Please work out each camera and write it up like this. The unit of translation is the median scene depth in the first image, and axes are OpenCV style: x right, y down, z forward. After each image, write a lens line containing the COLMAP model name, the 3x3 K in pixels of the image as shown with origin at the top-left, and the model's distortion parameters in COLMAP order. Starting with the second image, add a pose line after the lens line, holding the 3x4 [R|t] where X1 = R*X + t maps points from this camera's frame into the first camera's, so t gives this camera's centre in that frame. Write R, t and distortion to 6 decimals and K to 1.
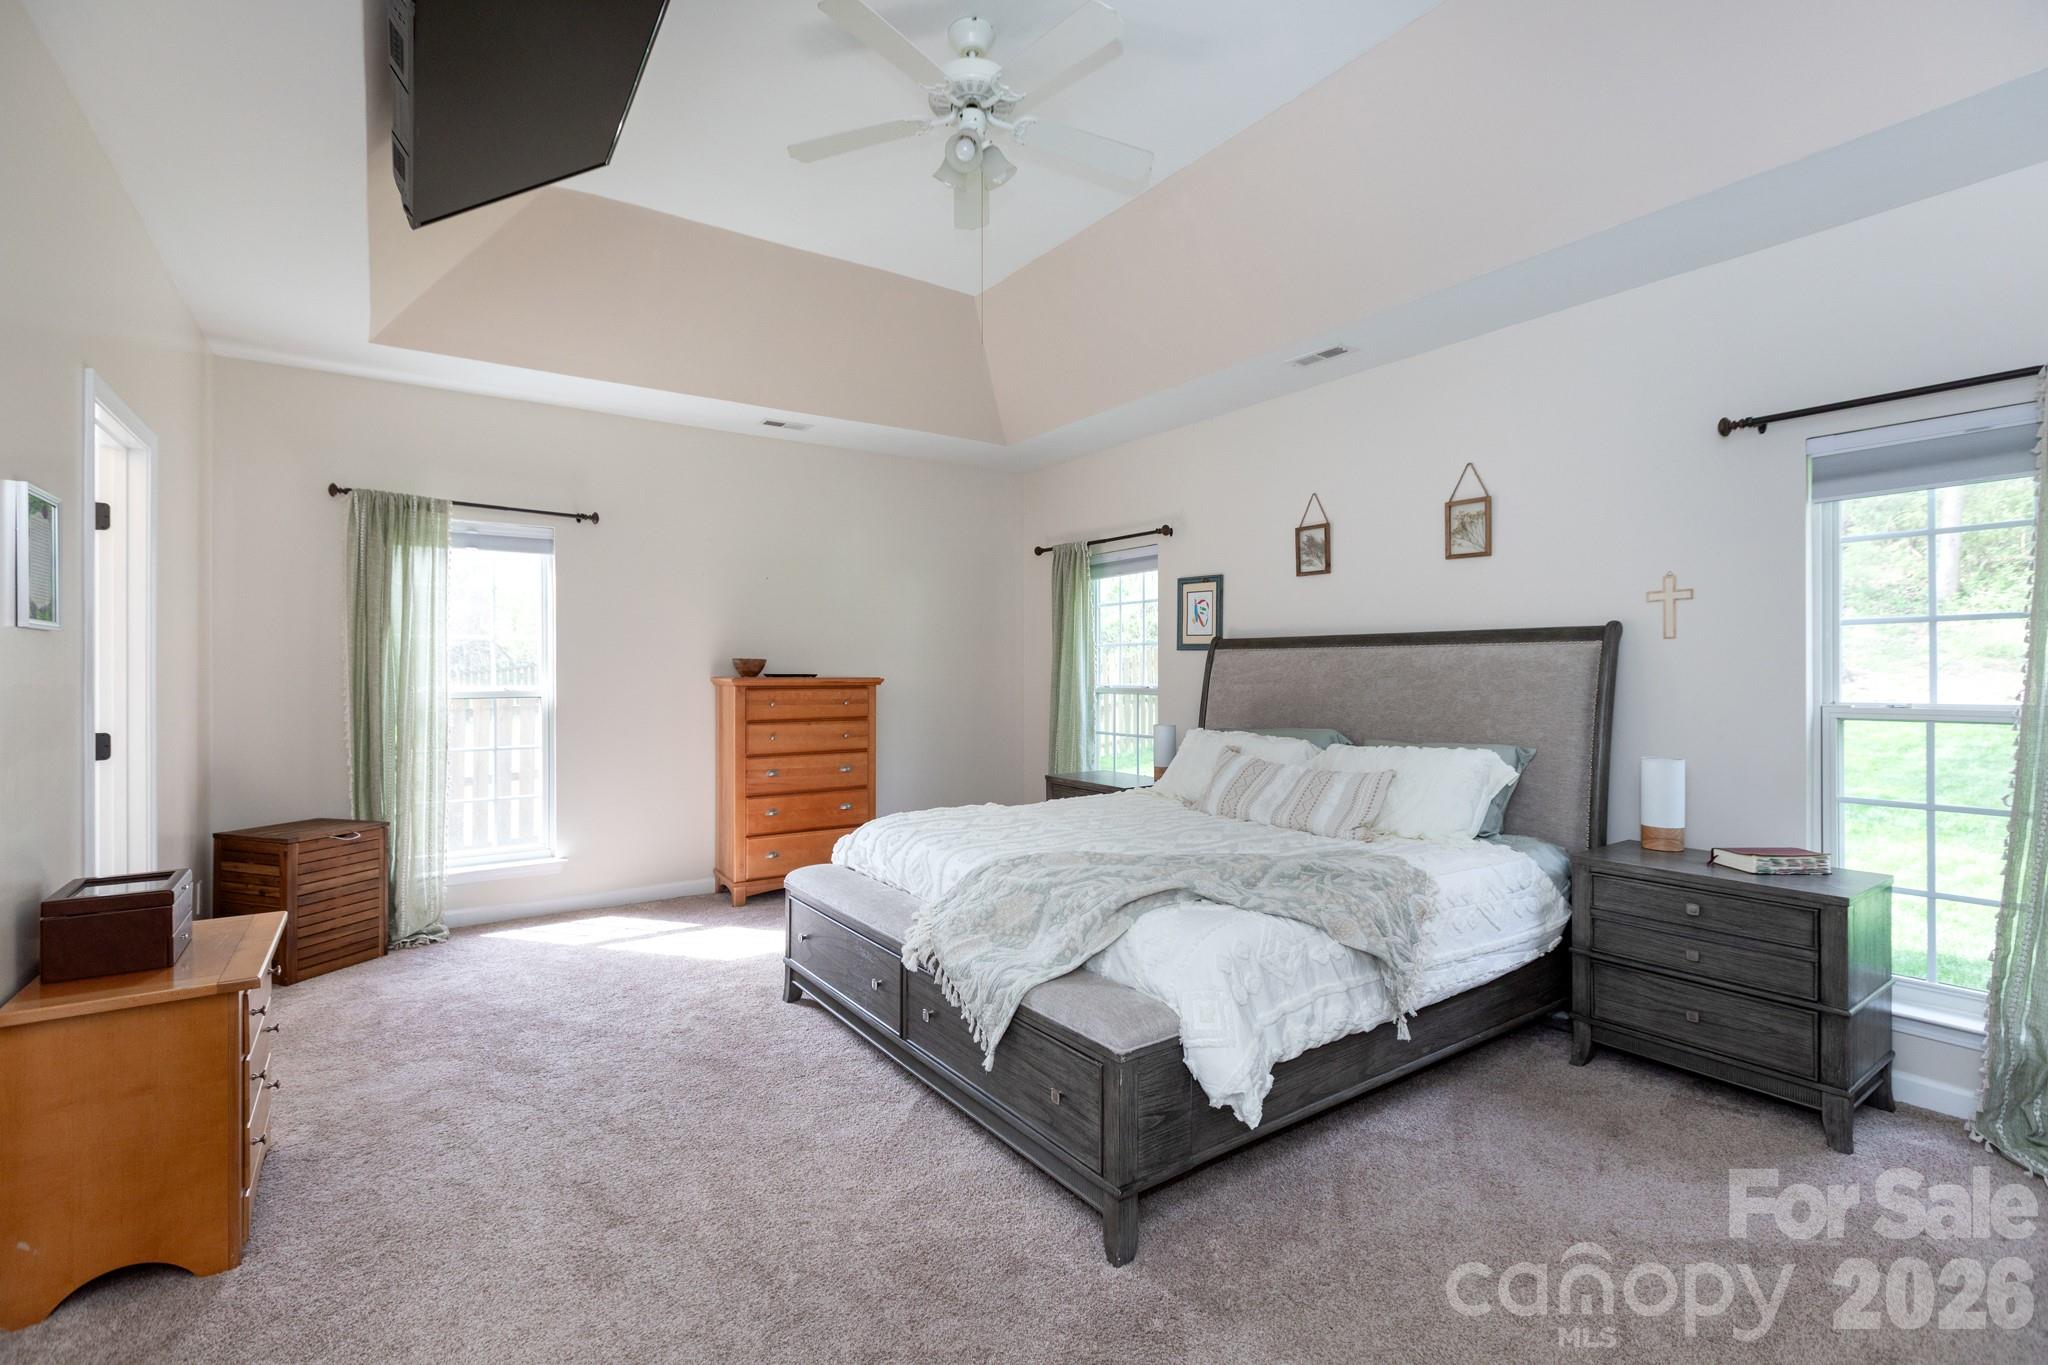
lens RADIAL K [[936.0, 0, 1021.9], [0, 936.0, 675.4], [0, 0, 1]] dist [-0.000506, 0.000628]
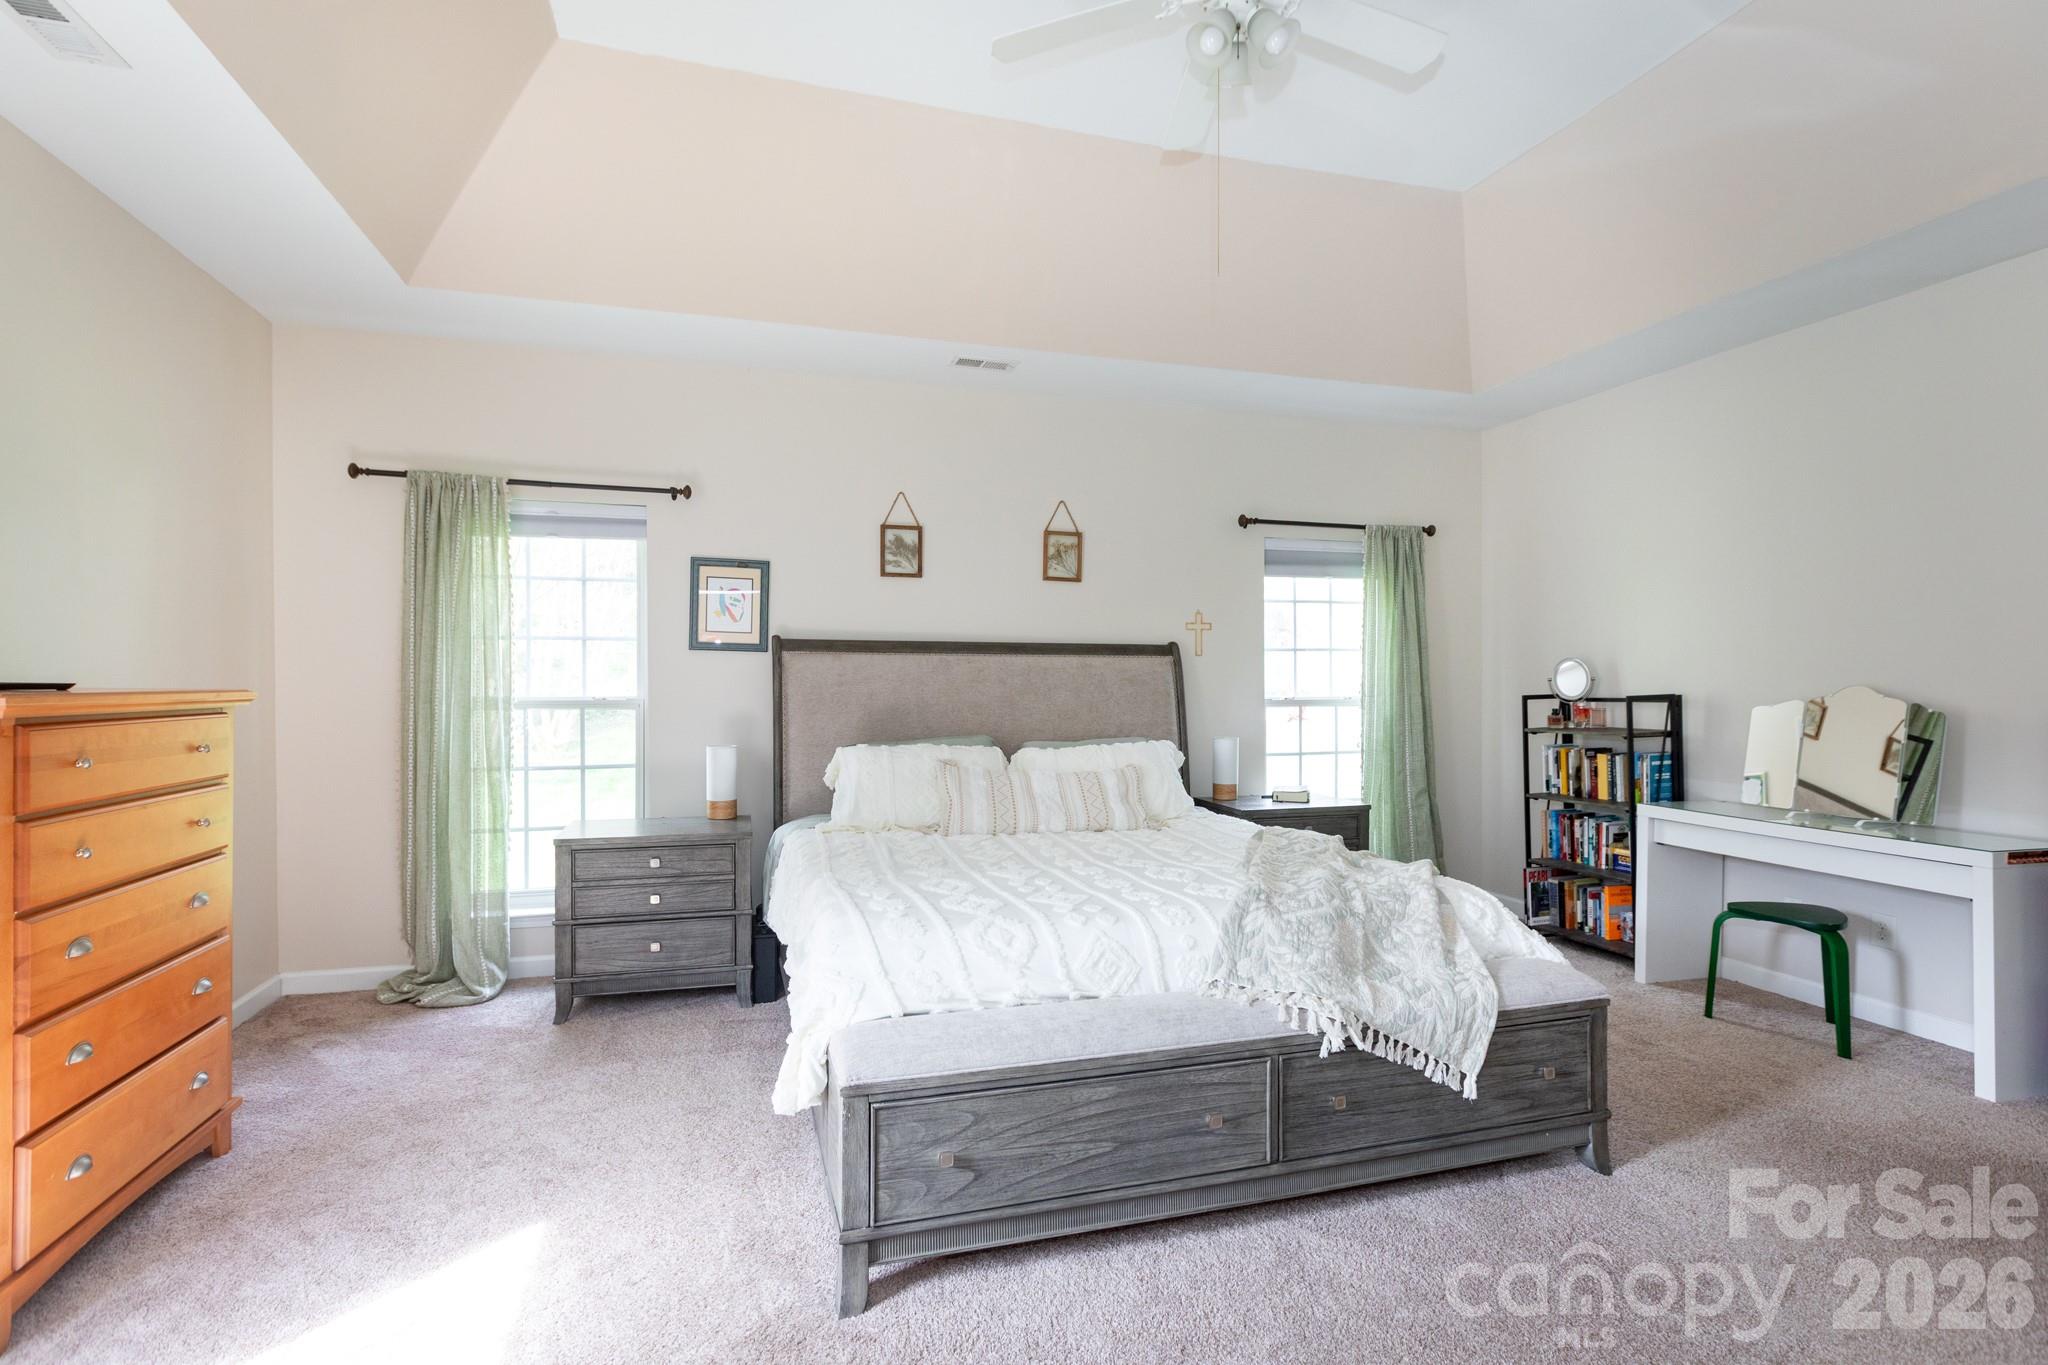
lens RADIAL K [[936.0, 0, 1010.5], [0, 936.0, 683.4], [0, 0, 1]] dist [-0.000506, 0.000628]
pose [[0.312816, -0.008734, 0.949774, -0.573146], [0.001263, 0.999961, 0.008779, -0.006804], [-0.949813, -0.001547, 0.312814, 0.602753]]
